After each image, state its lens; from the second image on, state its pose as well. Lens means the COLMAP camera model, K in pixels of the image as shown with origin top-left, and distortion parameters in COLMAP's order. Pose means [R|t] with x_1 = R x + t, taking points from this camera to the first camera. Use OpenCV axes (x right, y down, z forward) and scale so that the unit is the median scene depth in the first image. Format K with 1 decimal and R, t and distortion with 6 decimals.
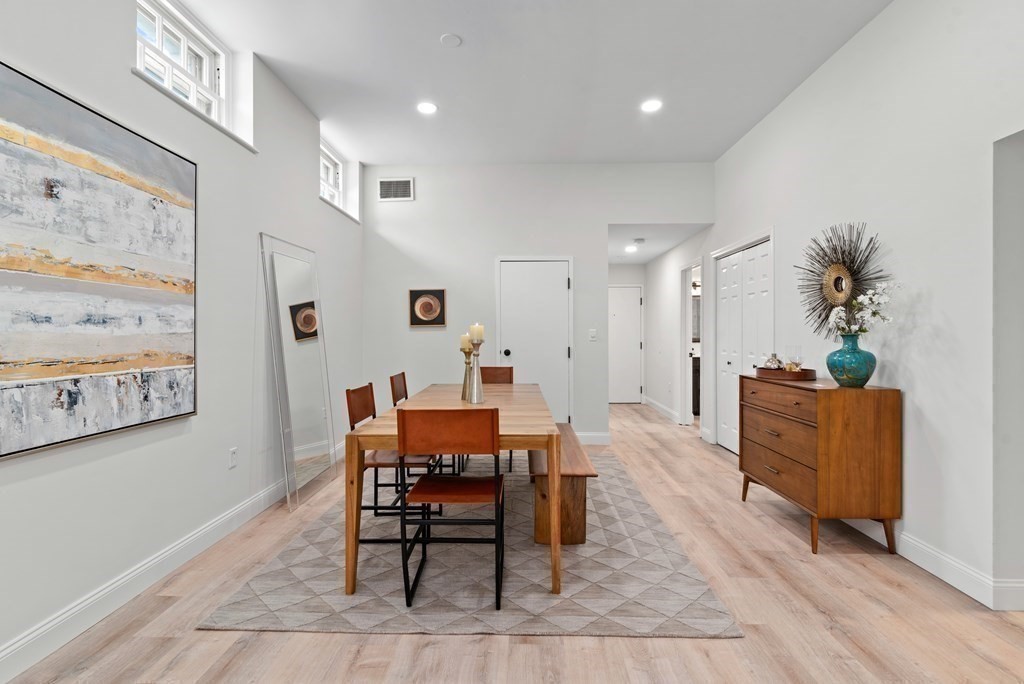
lens RADIAL K [[484.9, 0, 511.7], [0, 484.9, 338.0], [0, 0, 1]] dist [-0.002639, -0.000563]
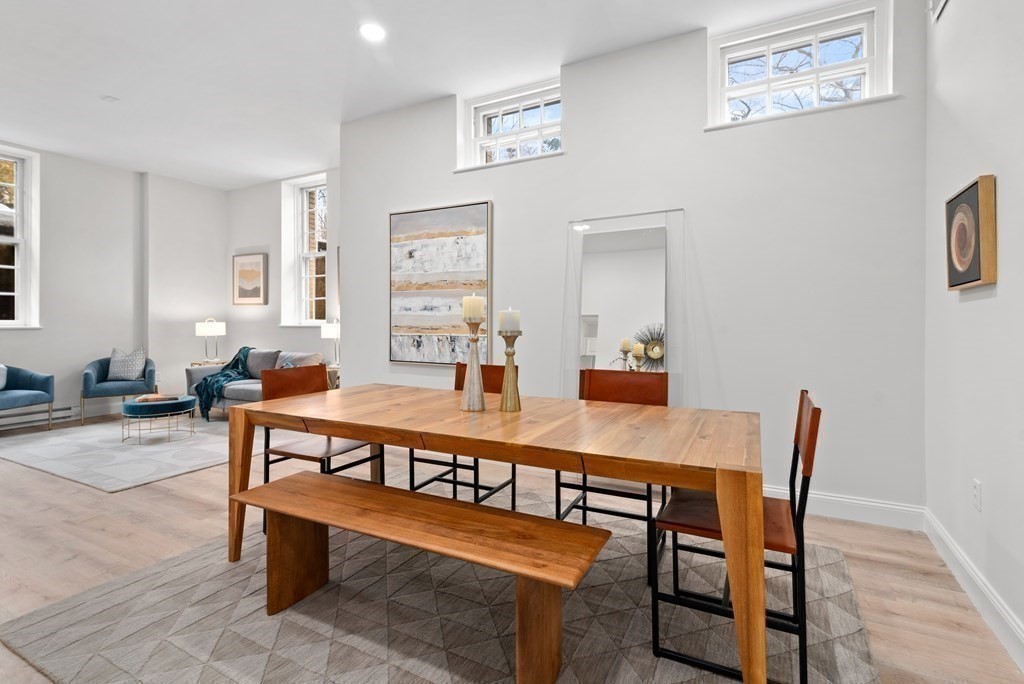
lens RADIAL K [[484.9, 0, 519.1], [0, 484.9, 318.0], [0, 0, 1]] dist [-0.002639, -0.000563]
pose [[-0.440995, -0.006486, -0.897486, 0.827283], [-0.007427, 0.999966, -0.003577, 0.008941], [0.897479, 0.005088, -0.441028, 2.200214]]
